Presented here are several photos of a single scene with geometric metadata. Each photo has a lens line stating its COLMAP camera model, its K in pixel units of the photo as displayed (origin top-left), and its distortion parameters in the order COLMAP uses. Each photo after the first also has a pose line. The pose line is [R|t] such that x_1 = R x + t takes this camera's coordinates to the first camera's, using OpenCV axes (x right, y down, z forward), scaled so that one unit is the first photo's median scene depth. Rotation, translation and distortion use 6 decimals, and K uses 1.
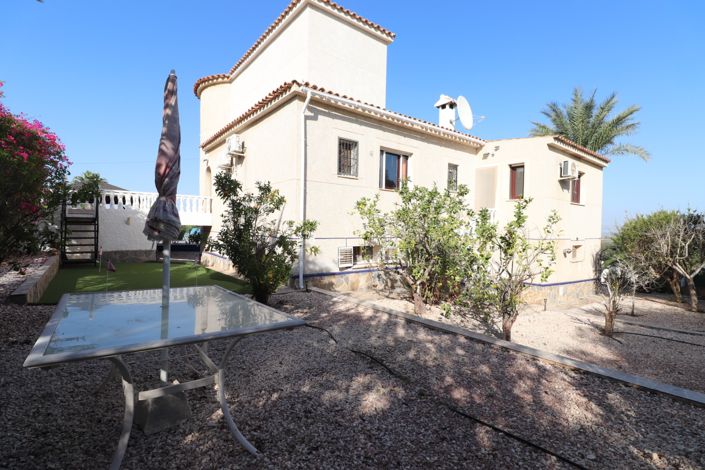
lens RADIAL K [[326.2, 0, 355.4], [0, 326.2, 235.4], [0, 0, 1]] dist [-0.000328, -0.015102]
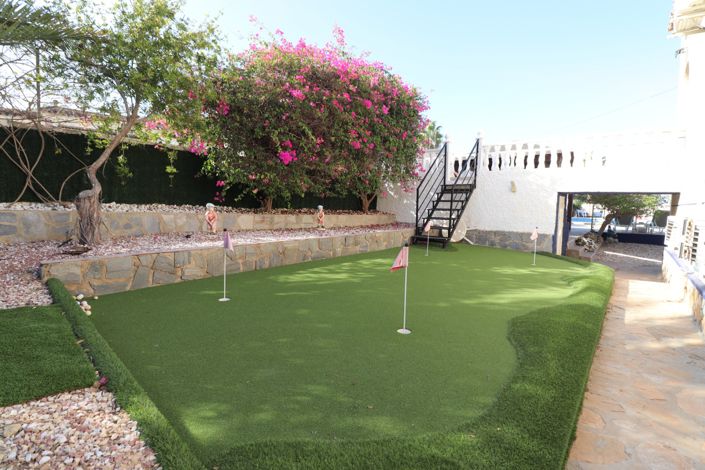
lens RADIAL K [[326.2, 0, 355.4], [0, 326.2, 235.4], [0, 0, 1]] dist [-0.000328, -0.015102]
pose [[0.179434, 0.073041, -0.981055, -0.112018], [-0.033130, 0.997123, 0.068178, 0.021088], [0.983212, 0.020269, 0.181337, 0.634387]]
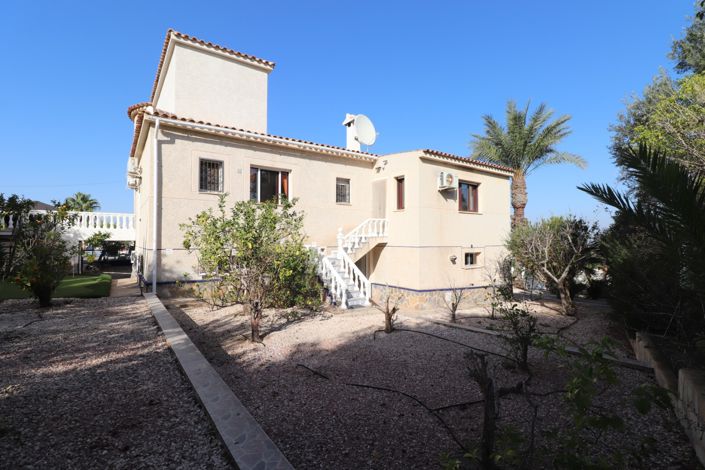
lens RADIAL K [[326.2, 0, 355.4], [0, 326.2, 235.4], [0, 0, 1]] dist [-0.000328, -0.015102]
pose [[0.999150, -0.020166, -0.035940, 0.431079], [0.018616, 0.998903, -0.042959, 0.017313], [0.036767, 0.042254, 0.998430, -0.066279]]
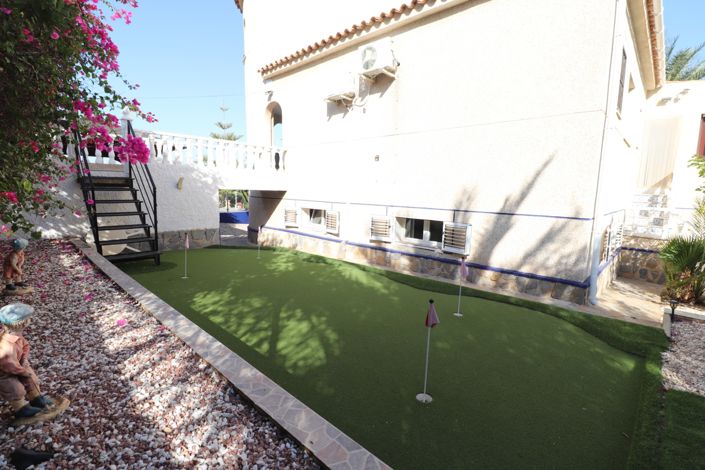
lens RADIAL K [[326.2, 0, 355.4], [0, 326.2, 235.4], [0, 0, 1]] dist [-0.000328, -0.015102]
pose [[0.991884, -0.012781, 0.126500, -0.501539], [-0.002726, 0.992568, 0.121662, -0.025197], [-0.127115, -0.121019, 0.984478, 0.378871]]
